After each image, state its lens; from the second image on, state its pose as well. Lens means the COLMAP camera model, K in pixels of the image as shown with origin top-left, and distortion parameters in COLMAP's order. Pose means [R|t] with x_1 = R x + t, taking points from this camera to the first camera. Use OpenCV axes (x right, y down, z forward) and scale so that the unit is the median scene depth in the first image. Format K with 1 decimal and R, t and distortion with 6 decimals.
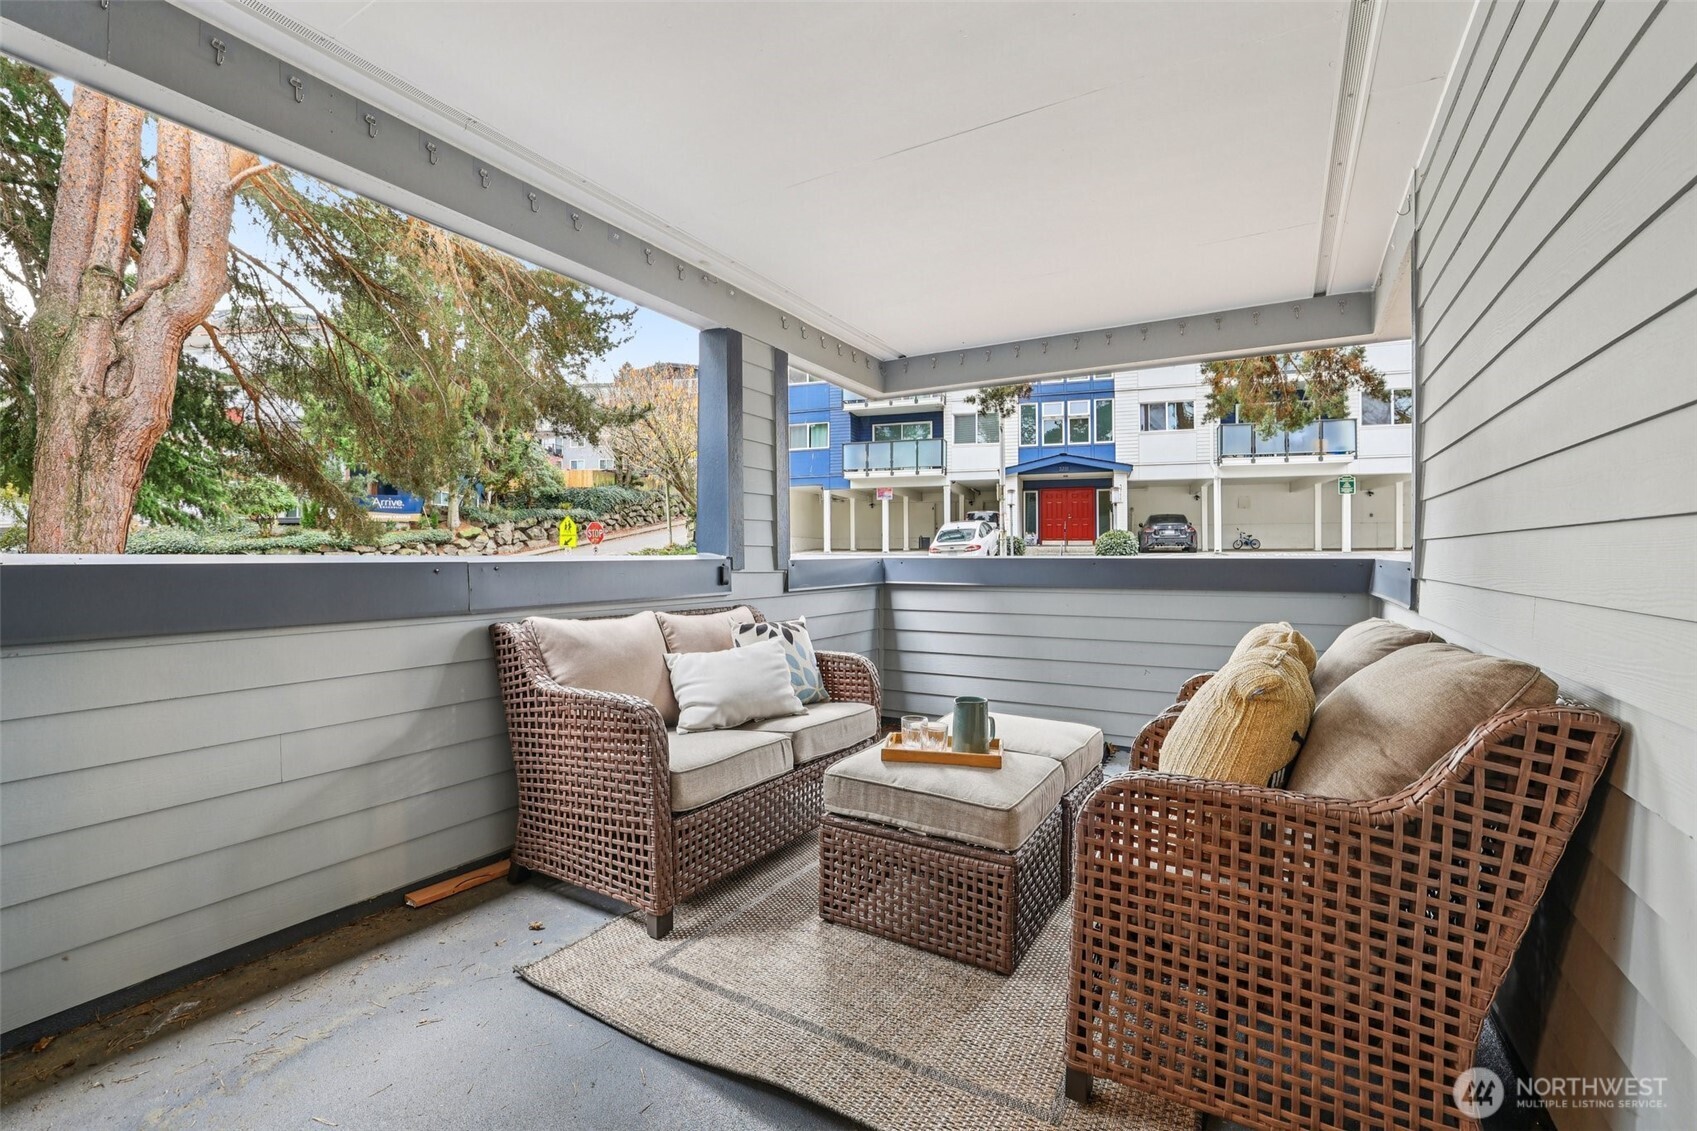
lens RADIAL K [[731.0, 0, 842.4], [0, 731.0, 557.0], [0, 0, 1]] dist [-0.002053, -0.015851]
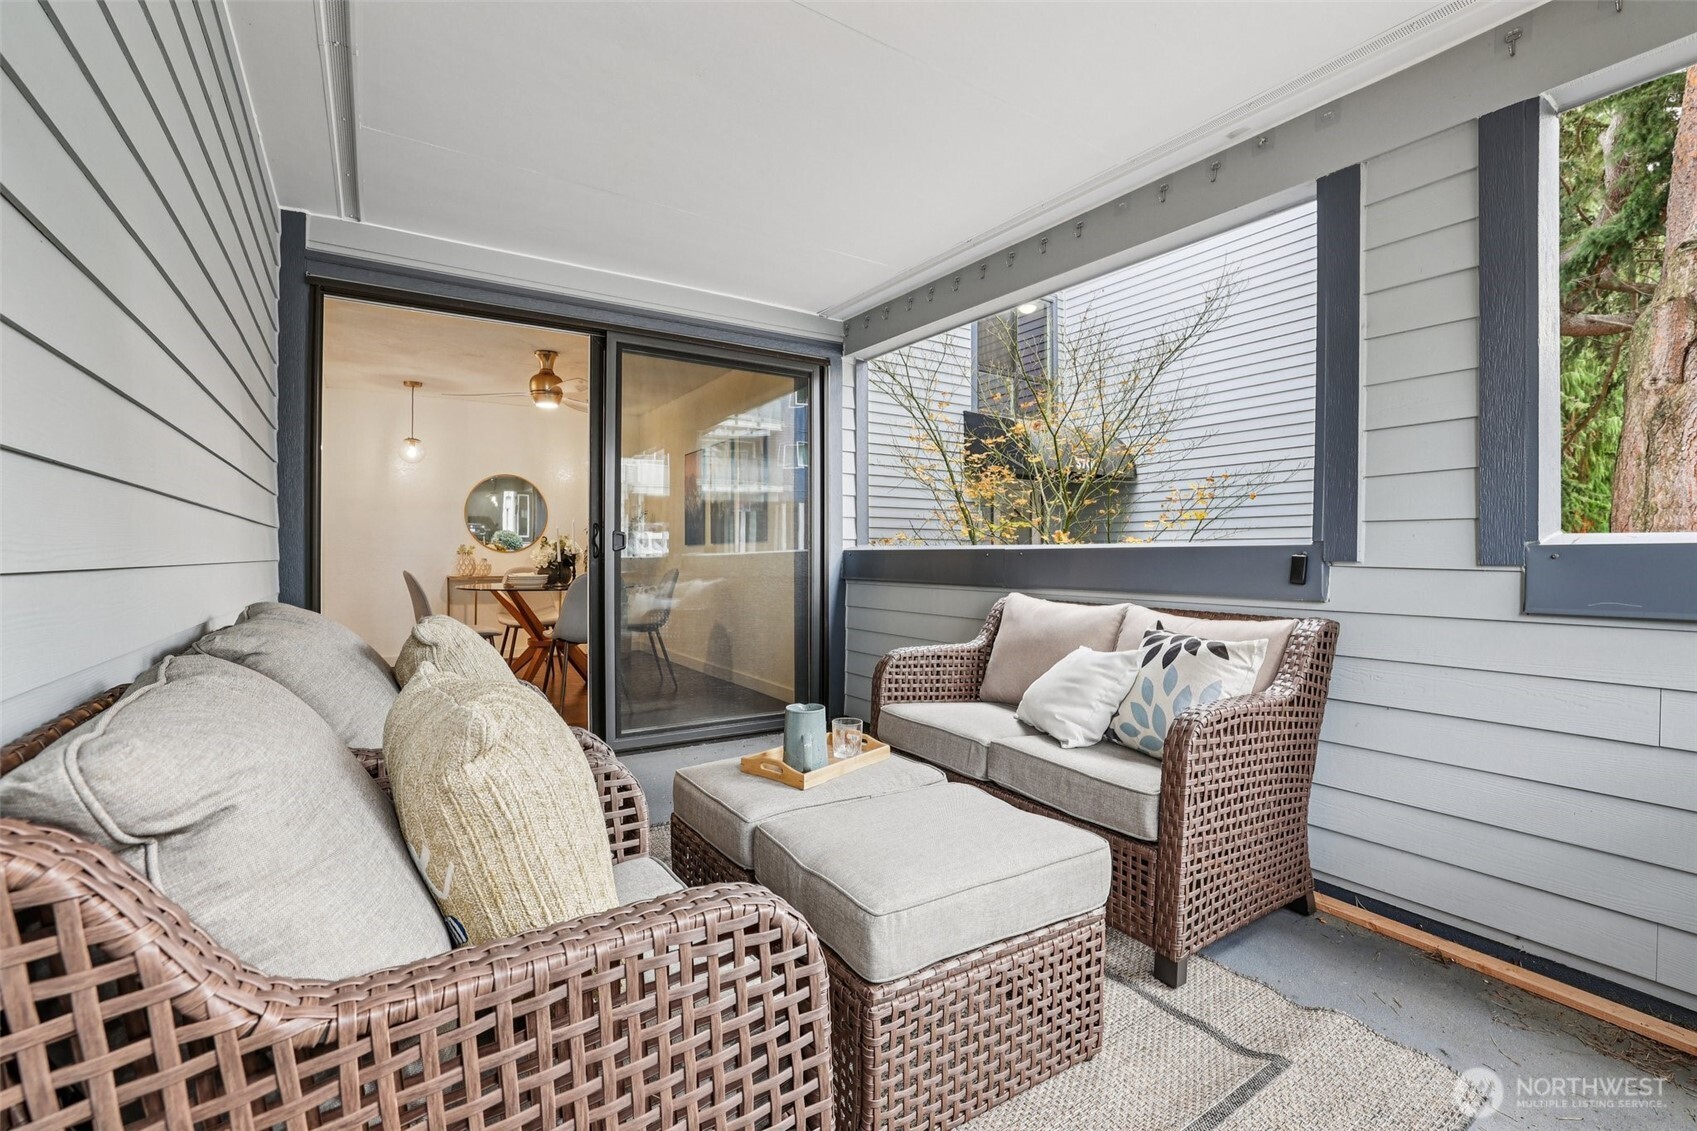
lens RADIAL K [[731.0, 0, 842.4], [0, 731.0, 557.0], [0, 0, 1]] dist [-0.002053, -0.015851]
pose [[-0.445818, -0.001309, -0.895123, 0.287190], [-0.005126, 0.999986, 0.001091, 0.007372], [0.895109, 0.005075, -0.445819, 0.448889]]
